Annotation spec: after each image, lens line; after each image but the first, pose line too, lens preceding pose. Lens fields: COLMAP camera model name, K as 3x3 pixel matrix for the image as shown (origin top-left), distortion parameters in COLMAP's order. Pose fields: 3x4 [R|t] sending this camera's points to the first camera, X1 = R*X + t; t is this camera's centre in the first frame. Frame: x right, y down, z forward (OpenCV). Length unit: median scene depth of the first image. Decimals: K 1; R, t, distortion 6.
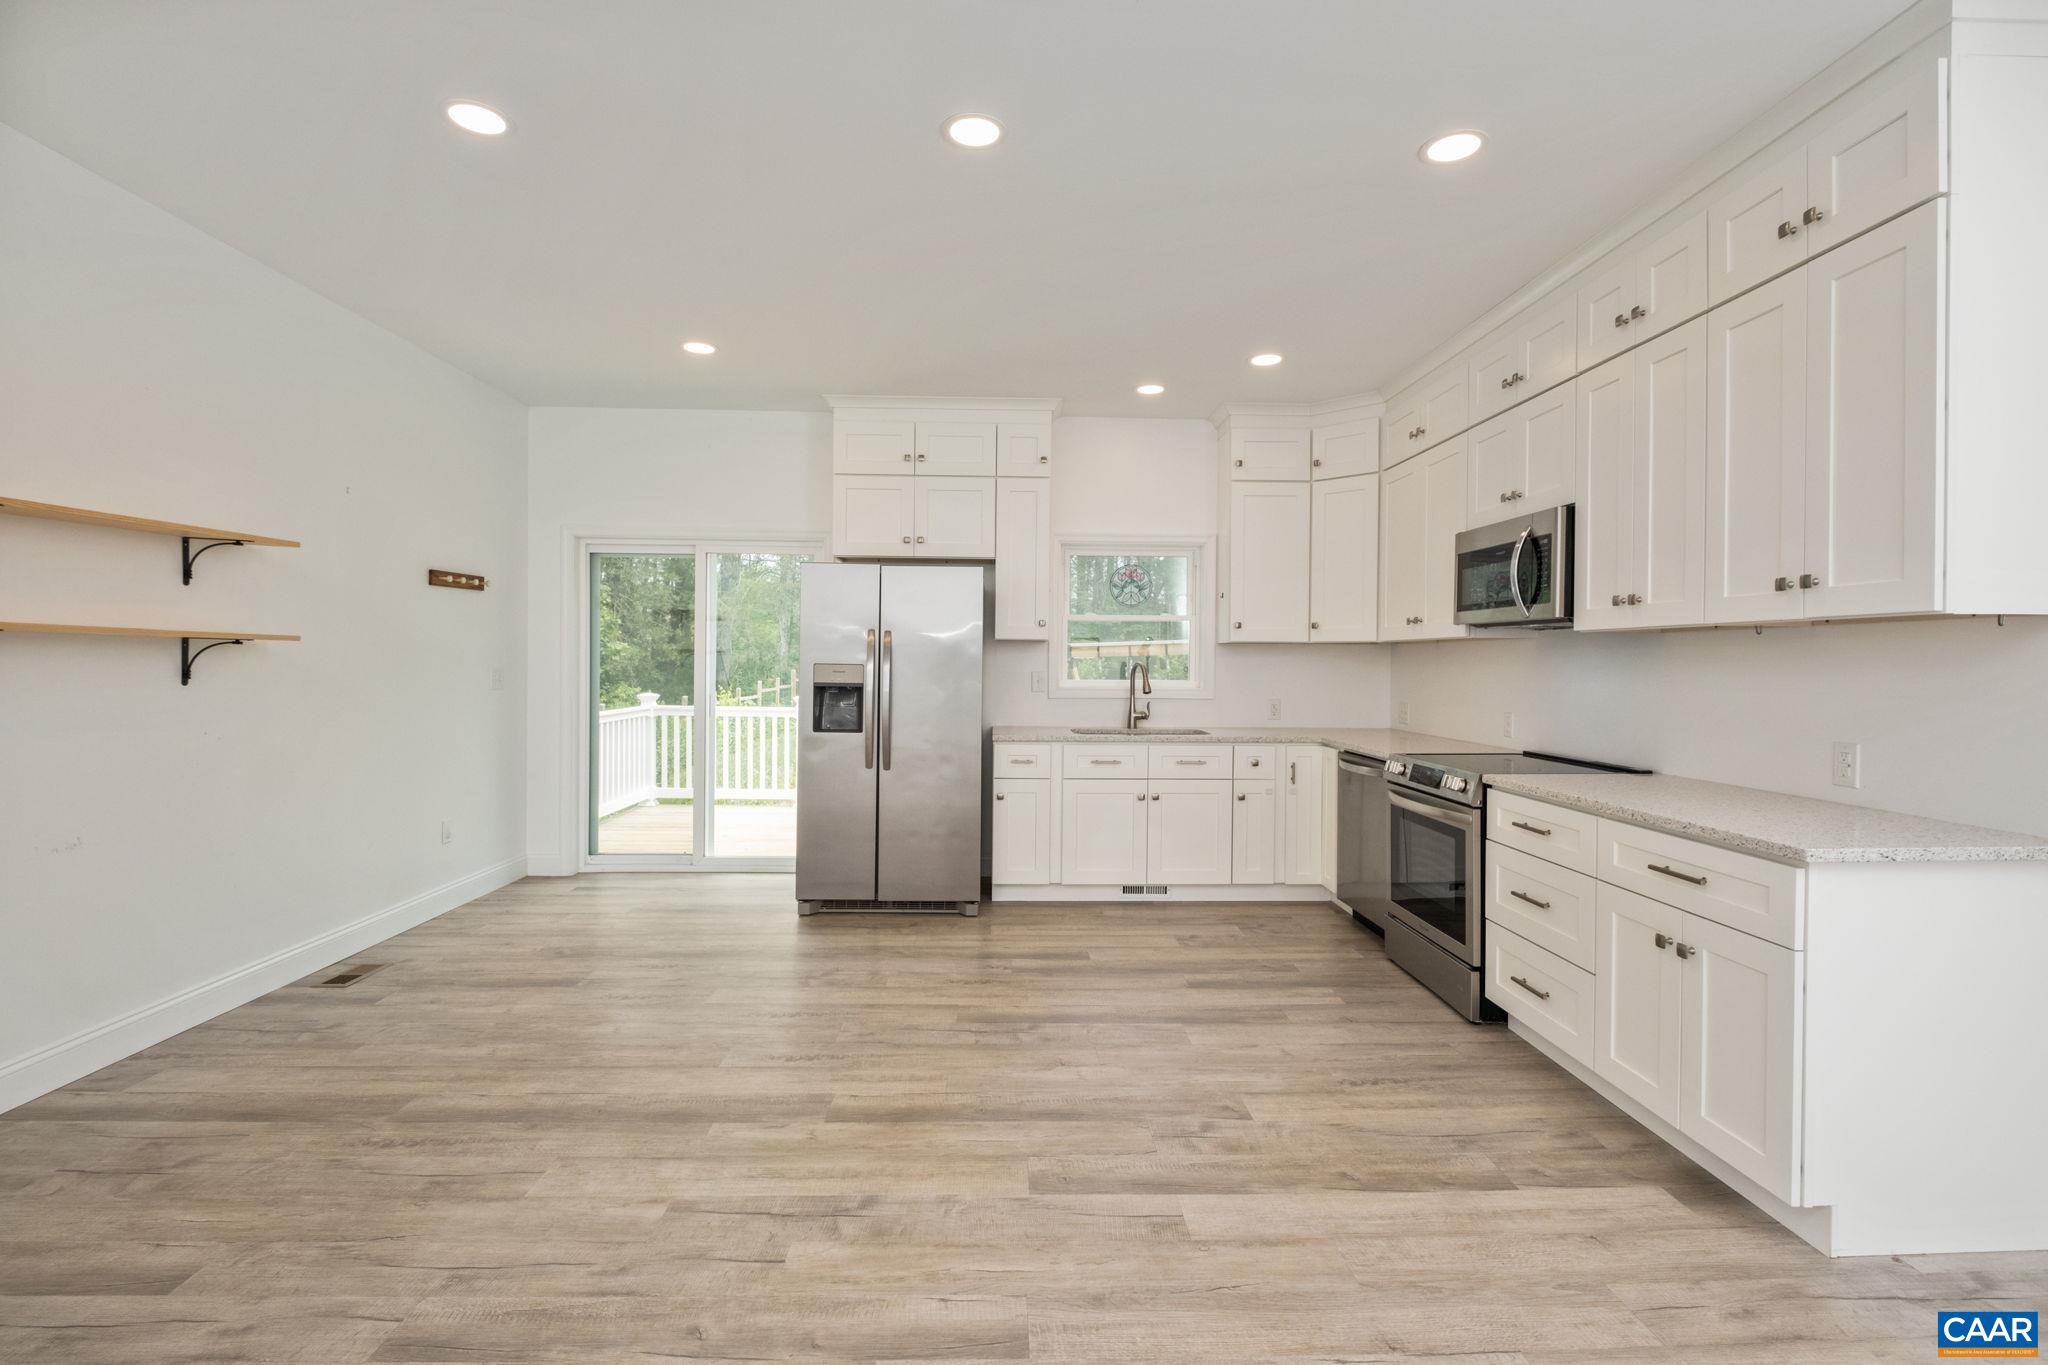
lens RADIAL K [[916.3, 0, 1023.0], [0, 916.3, 679.6], [0, 0, 1]] dist [-0.003439, -0.001749]
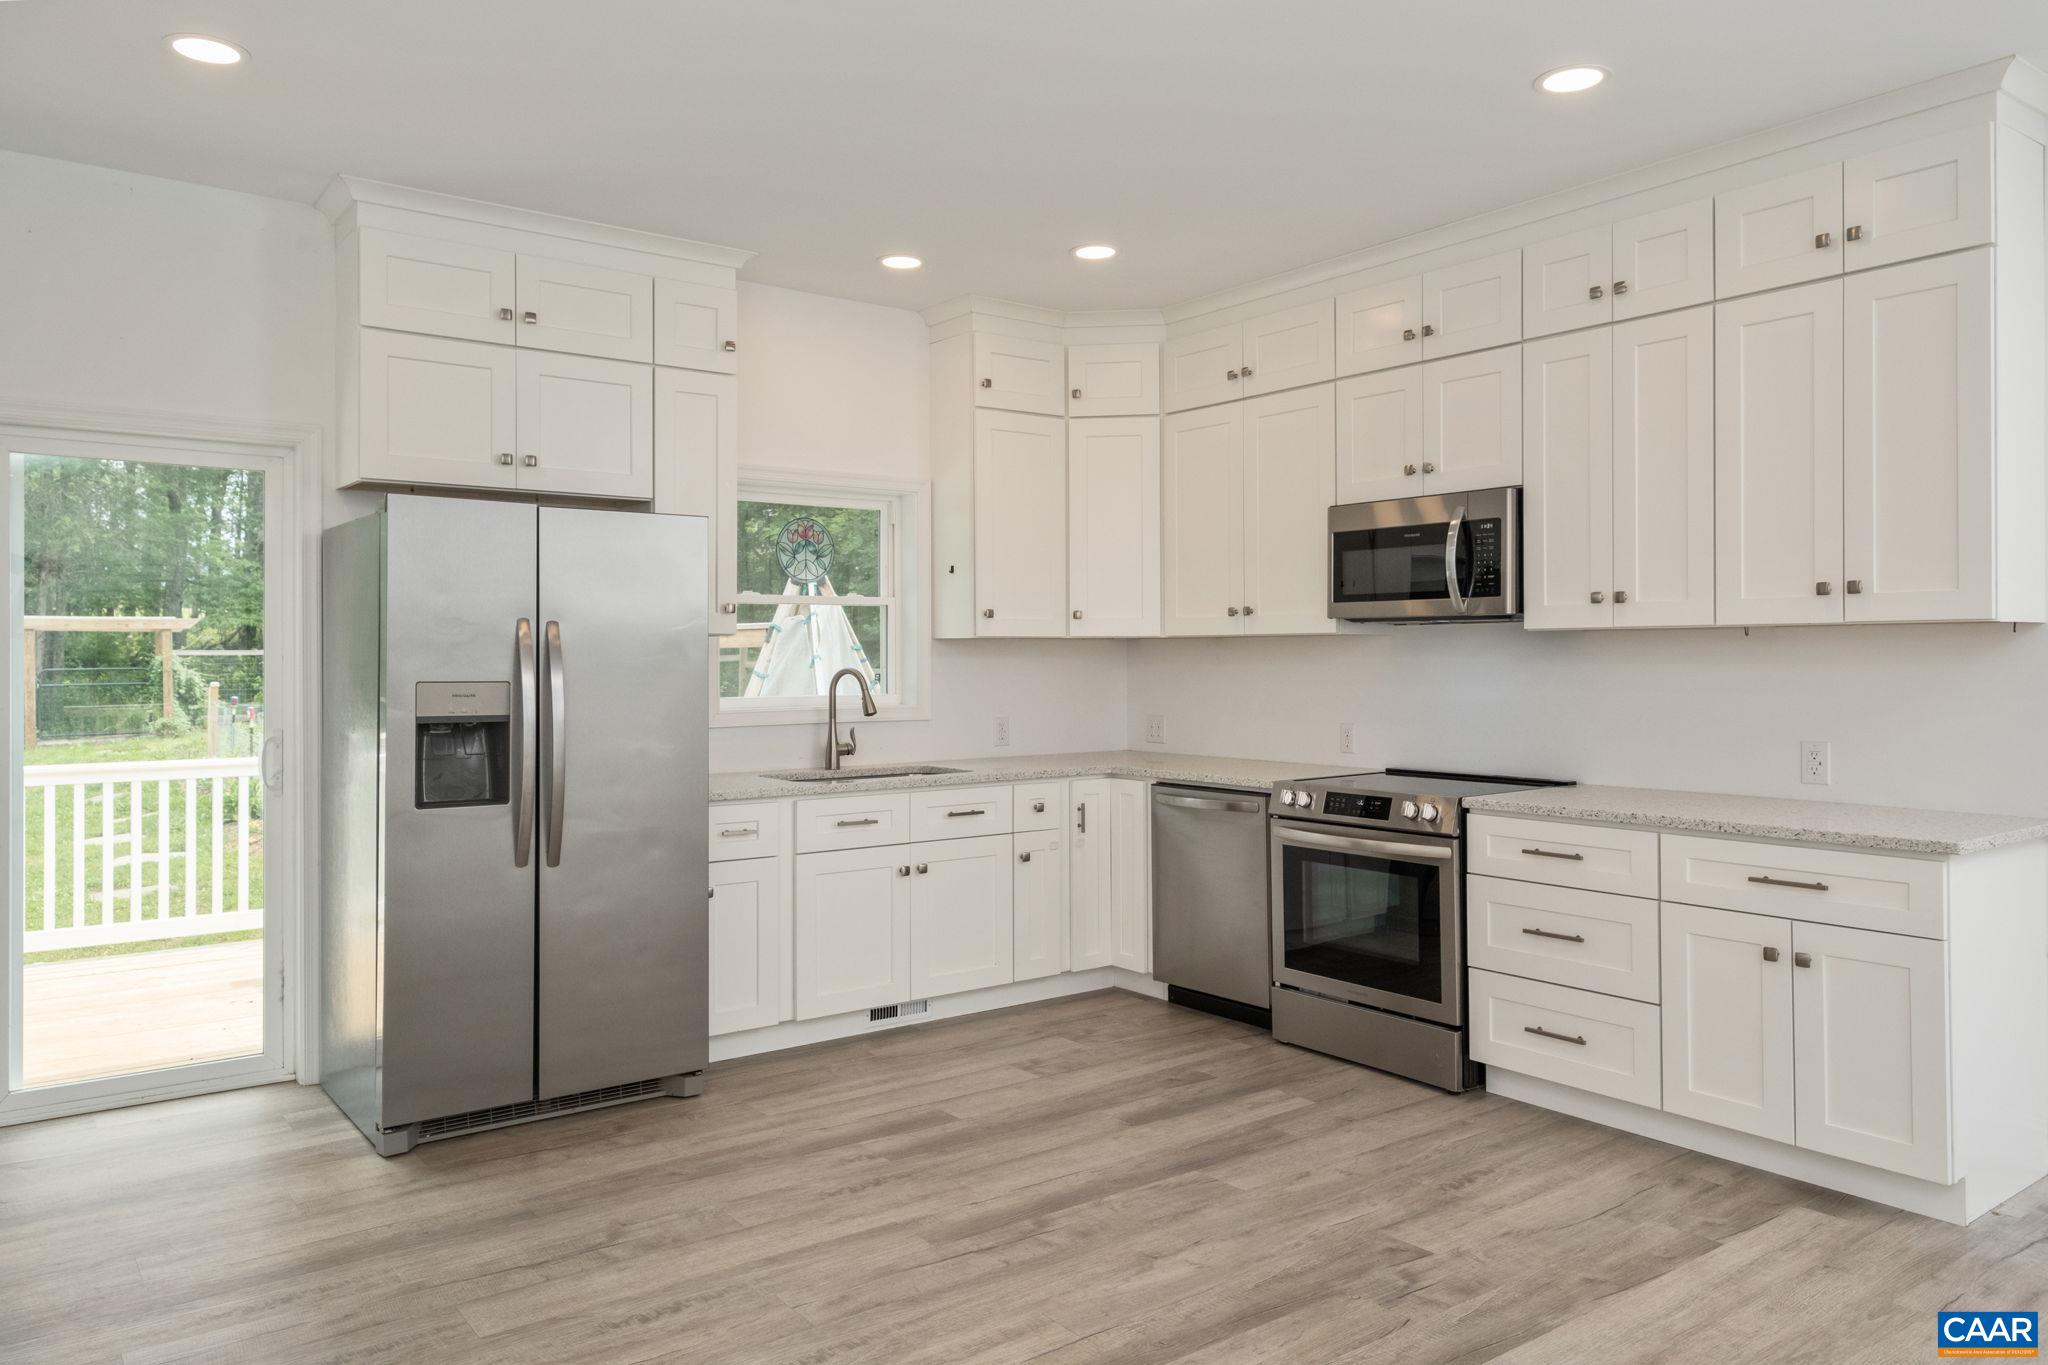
lens RADIAL K [[1413.3, 0, 1022.9], [0, 1413.3, 667.6], [0, 0, 1]] dist [0.018863, -0.000599]
pose [[0.816806, -0.015357, 0.576707, -0.527063], [0.021477, 0.999762, -0.003795, -0.018877], [-0.576512, 0.015486, 0.816942, 0.142313]]
